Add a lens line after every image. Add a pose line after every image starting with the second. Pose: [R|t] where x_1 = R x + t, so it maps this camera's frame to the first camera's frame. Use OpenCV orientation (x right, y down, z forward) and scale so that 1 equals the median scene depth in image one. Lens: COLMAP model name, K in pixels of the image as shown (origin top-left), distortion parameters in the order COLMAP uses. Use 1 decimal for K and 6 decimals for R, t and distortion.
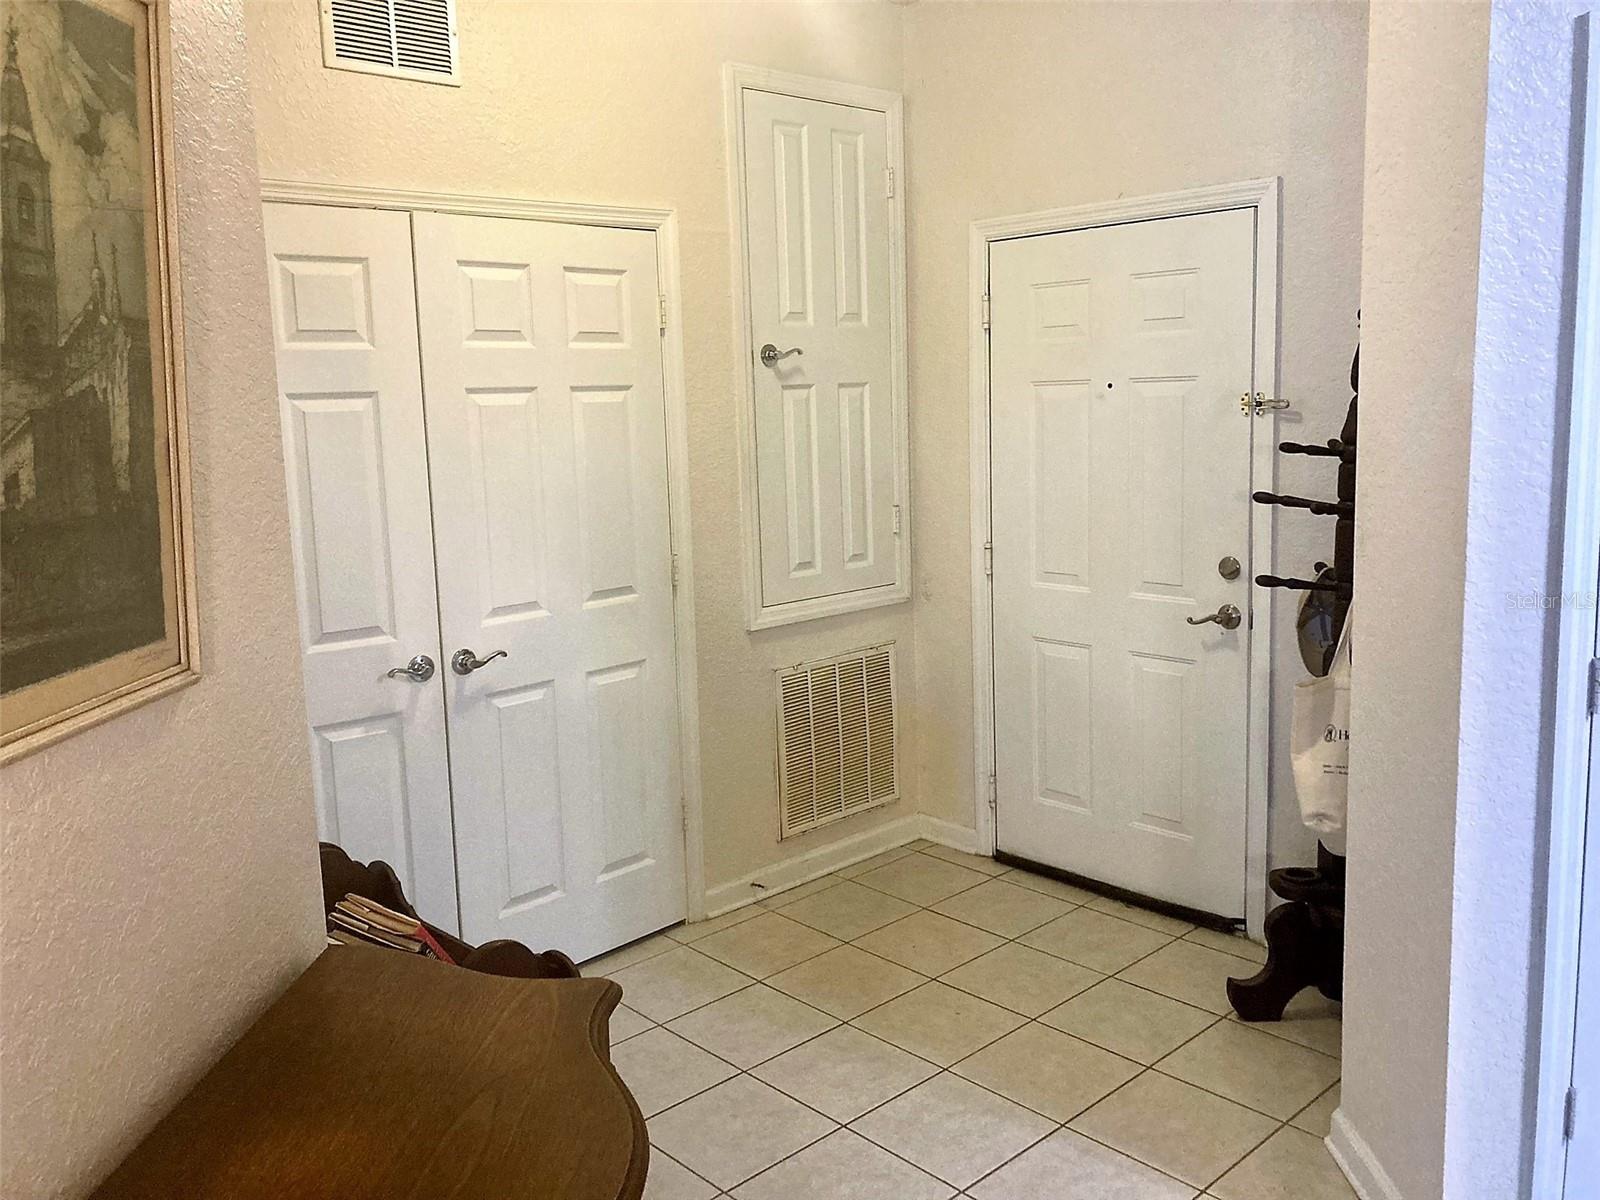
lens RADIAL K [[1305.7, 0, 800.0], [0, 1305.7, 600.0], [0, 0, 1]] dist [0.001612, 0.000612]
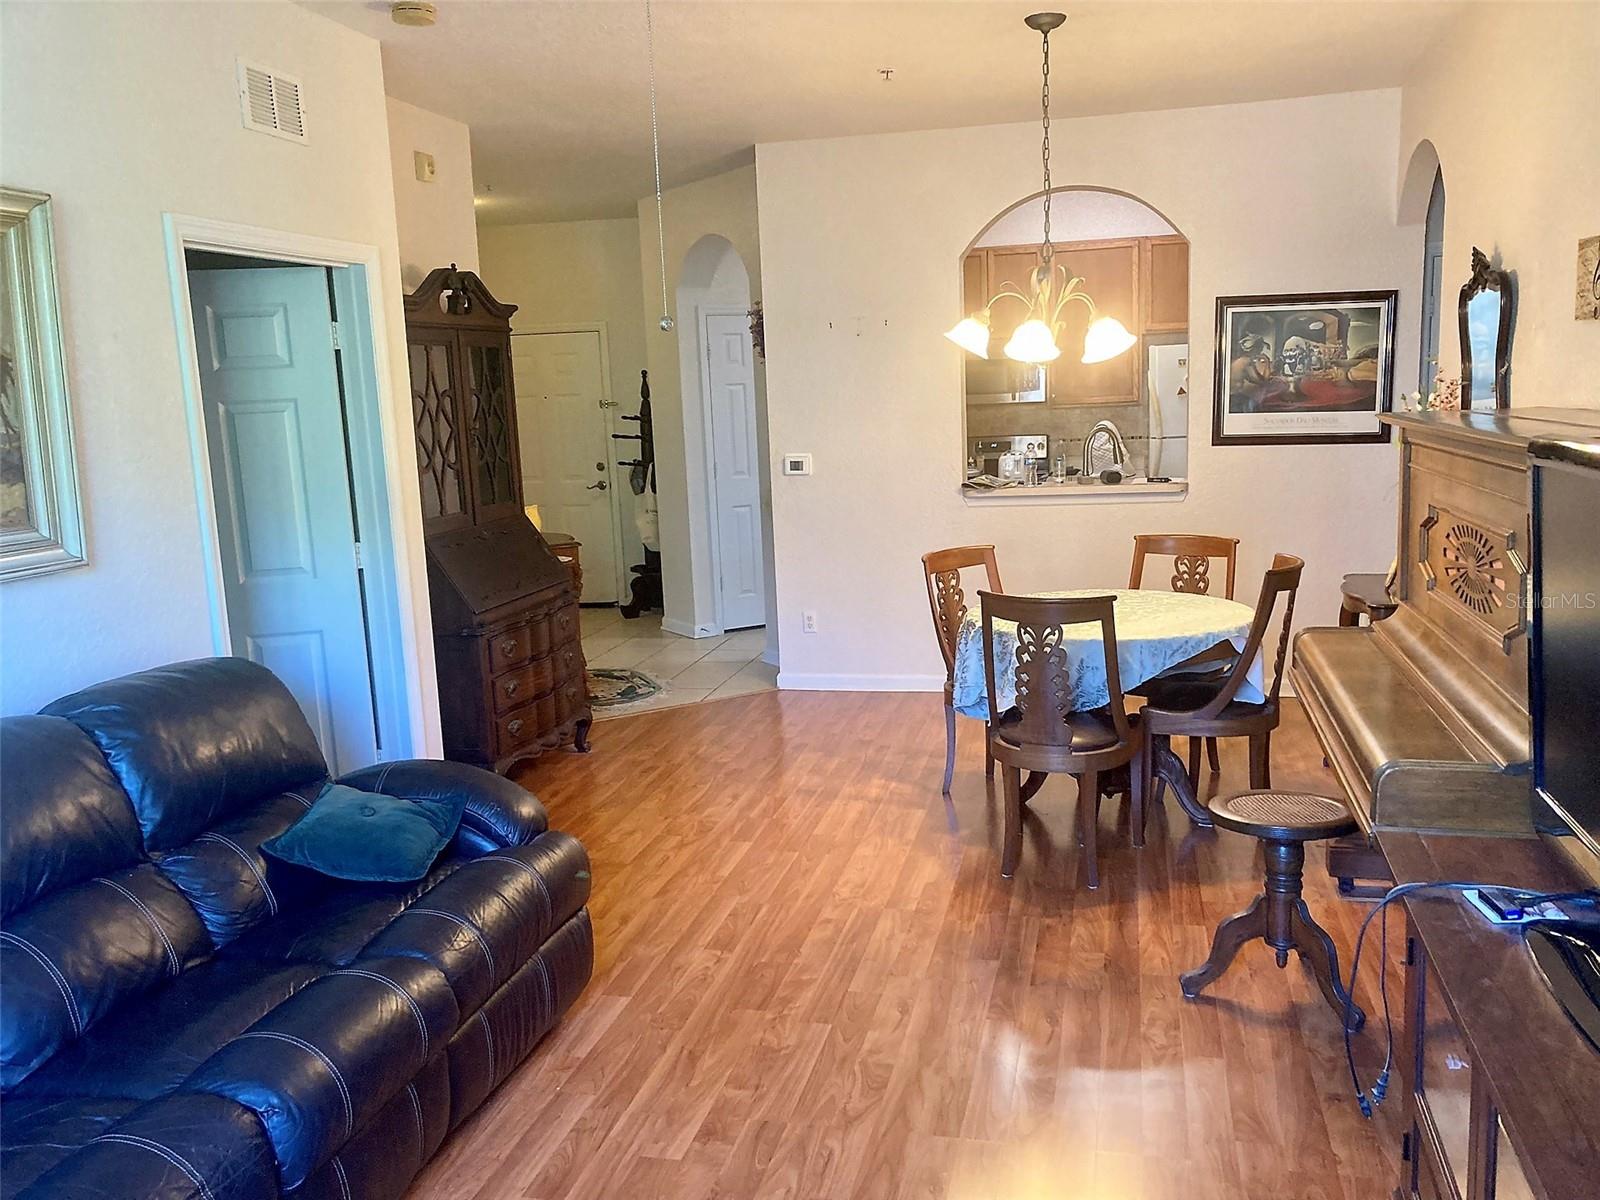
lens RADIAL K [[1305.7, 0, 800.0], [0, 1305.7, 600.0], [0, 0, 1]] dist [0.001612, 0.000612]
pose [[0.837943, -0.088515, 0.538531, -0.875666], [0.091693, 0.995567, 0.020962, 0.255441], [-0.537999, 0.031814, 0.842345, -1.605910]]
